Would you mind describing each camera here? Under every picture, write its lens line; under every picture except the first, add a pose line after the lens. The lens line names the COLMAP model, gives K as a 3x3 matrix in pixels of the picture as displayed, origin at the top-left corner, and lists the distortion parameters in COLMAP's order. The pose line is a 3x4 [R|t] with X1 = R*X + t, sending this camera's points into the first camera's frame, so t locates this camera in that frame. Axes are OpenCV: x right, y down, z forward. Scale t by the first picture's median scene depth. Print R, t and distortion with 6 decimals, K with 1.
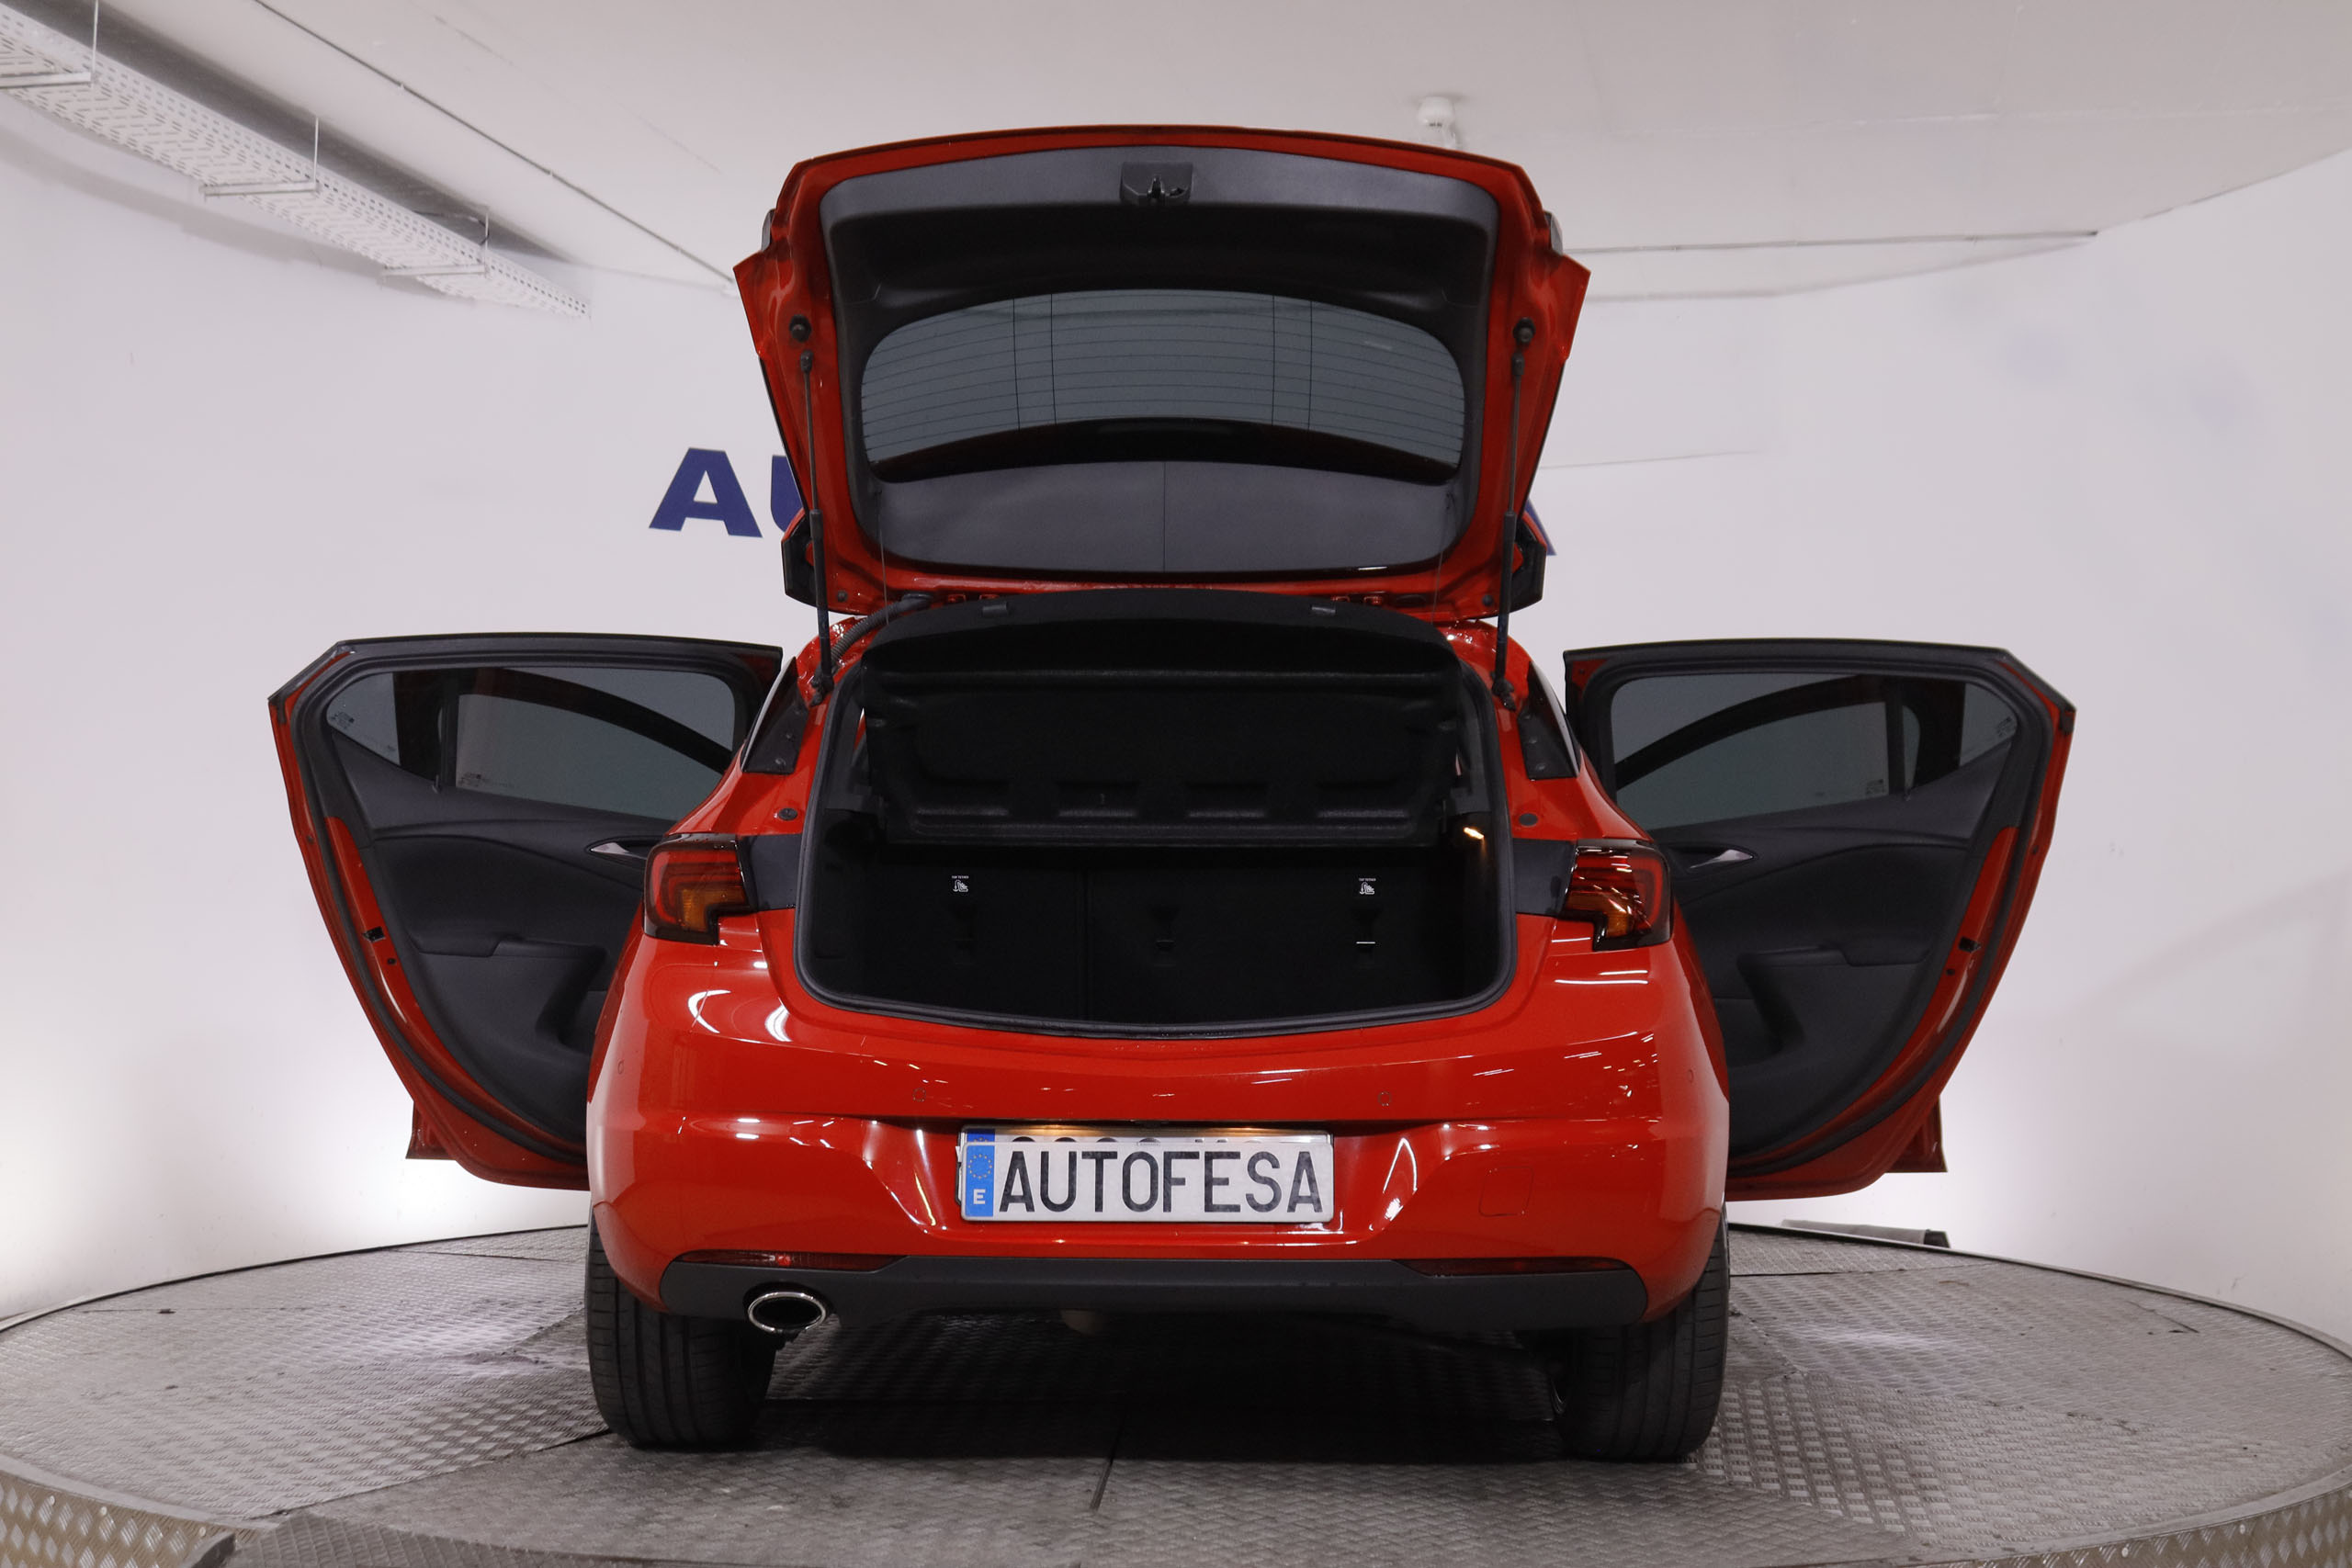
lens RADIAL K [[2865.3, 0, 1176.0], [0, 2865.3, 784.0], [0, 0, 1]] dist [-0.049712, 0.071504]
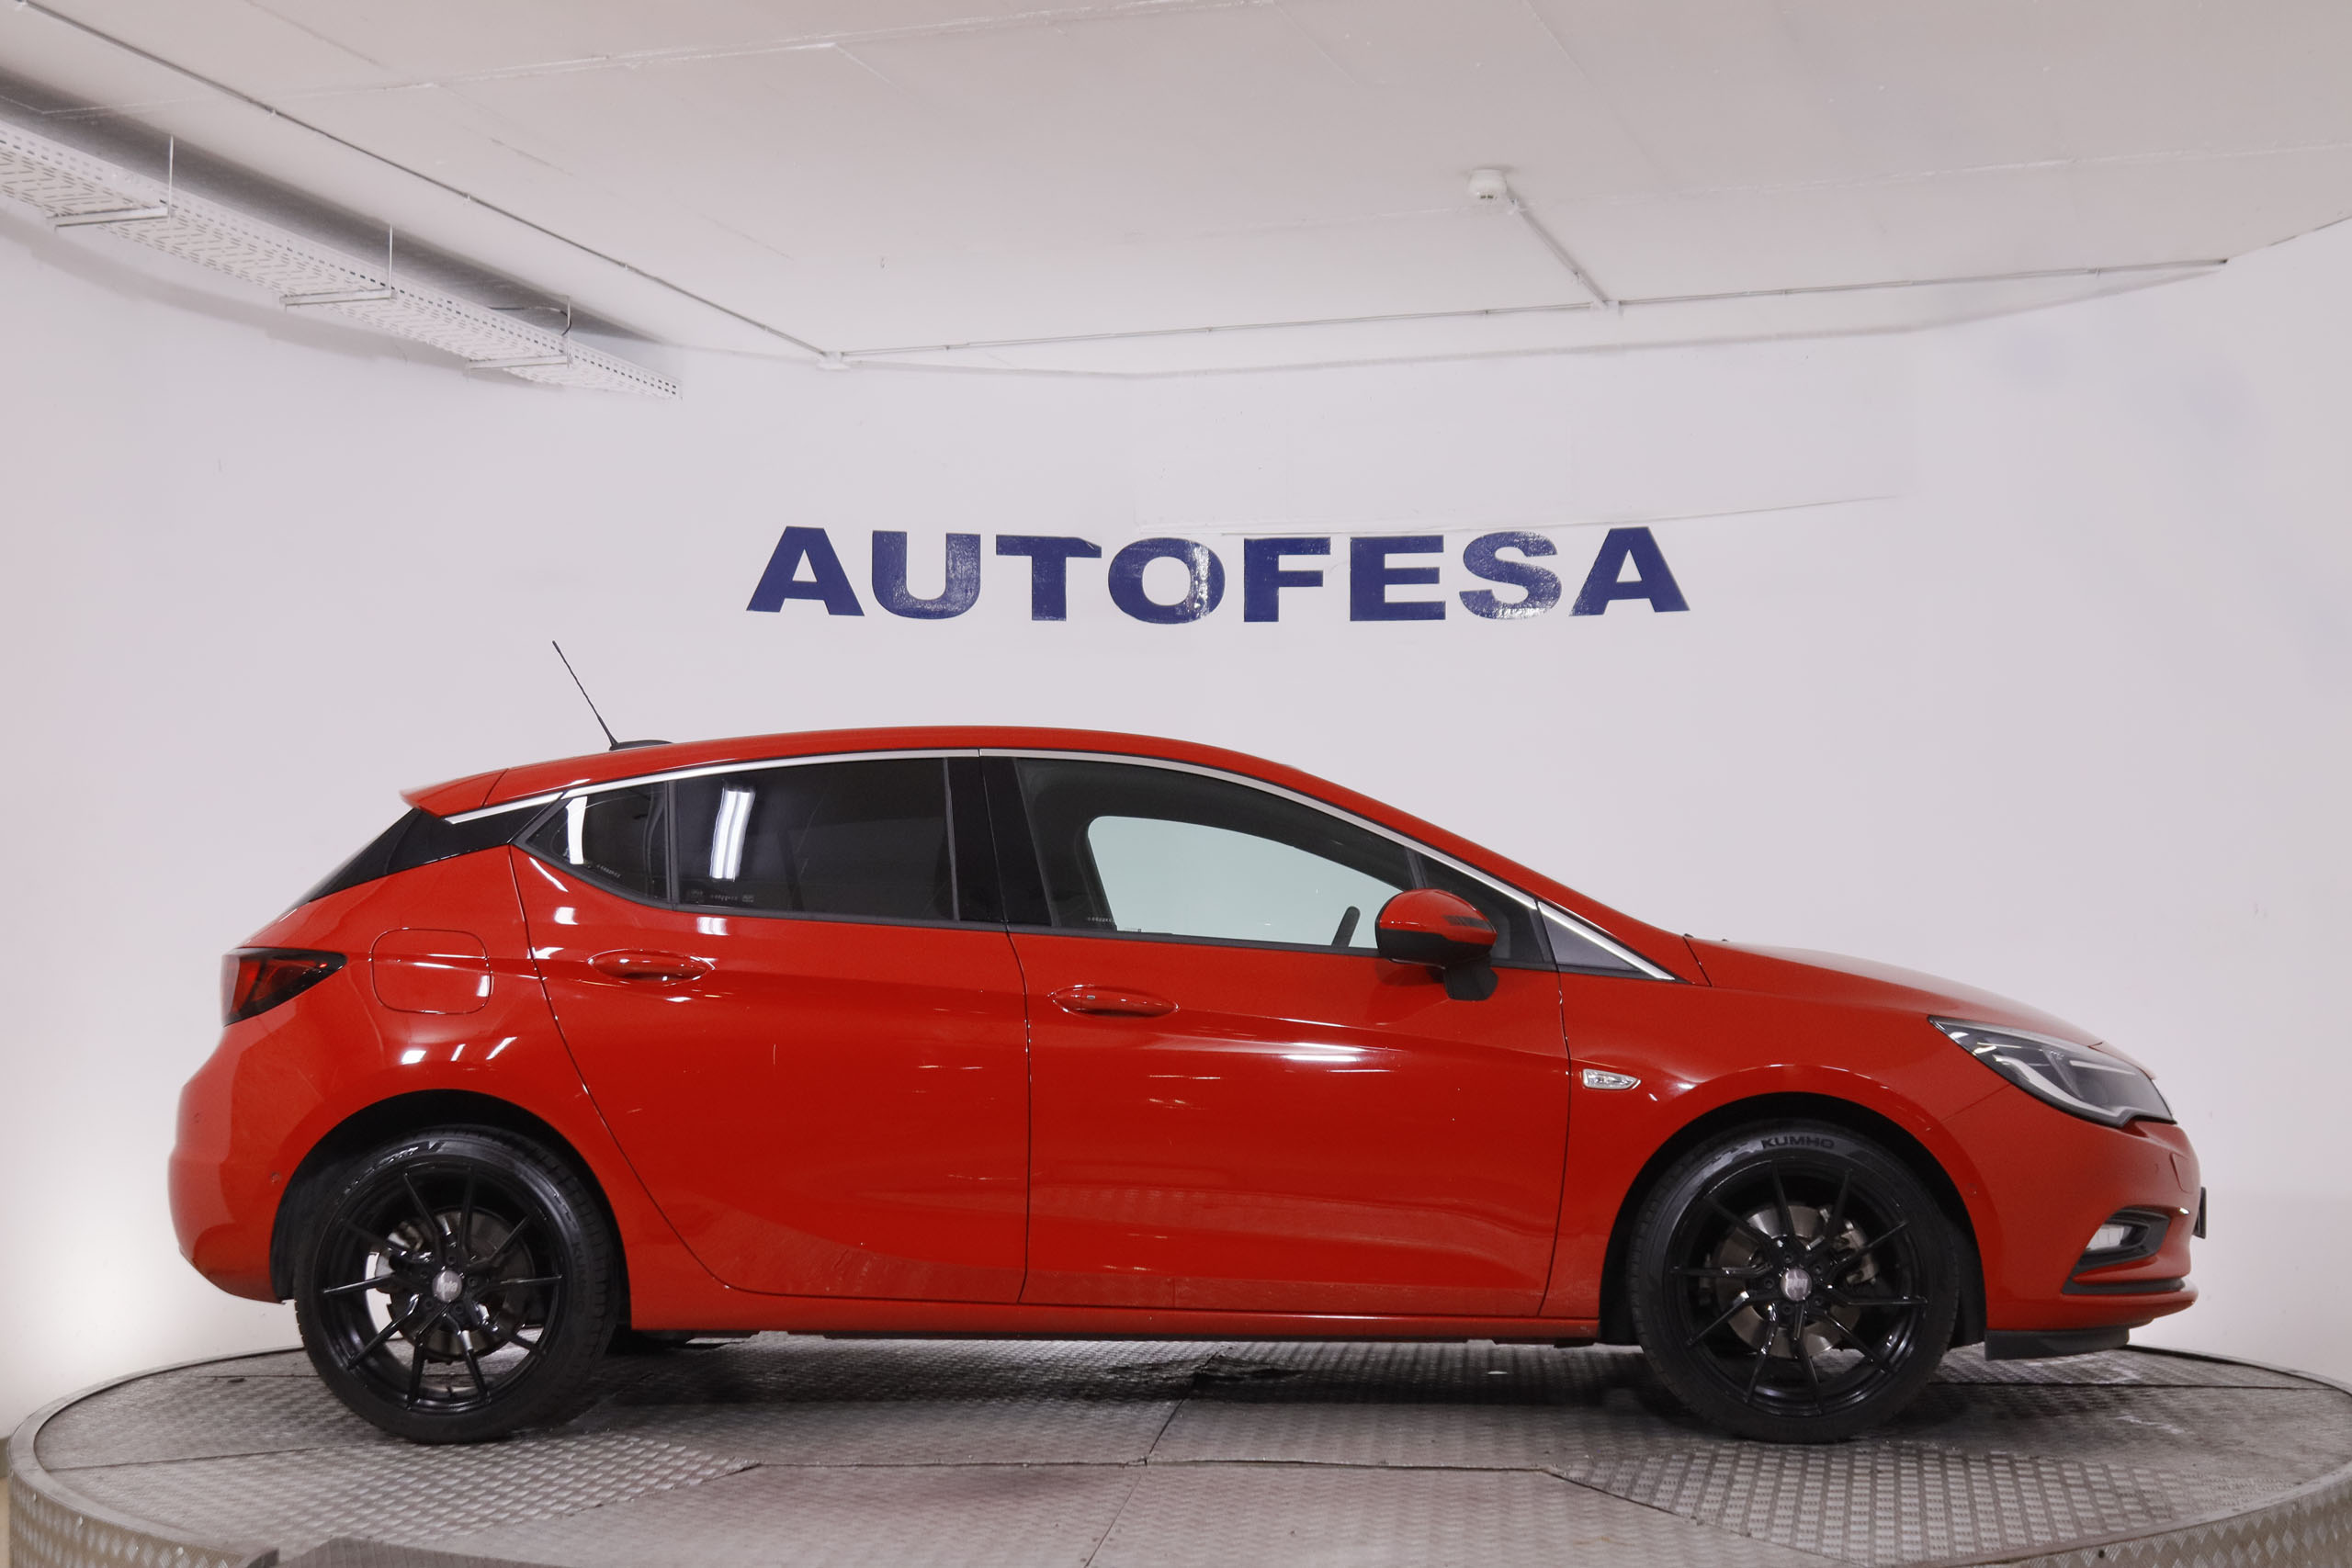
lens RADIAL K [[3424.5, 0, 1176.0], [0, 3424.5, 784.0], [0, 0, 1]] dist [-0.033305, 0.181736]
pose [[0.995117, -0.023859, -0.095779, 0.081857], [0.022274, 0.999597, -0.017592, -0.007256], [0.096160, 0.015372, 0.995247, -0.167996]]
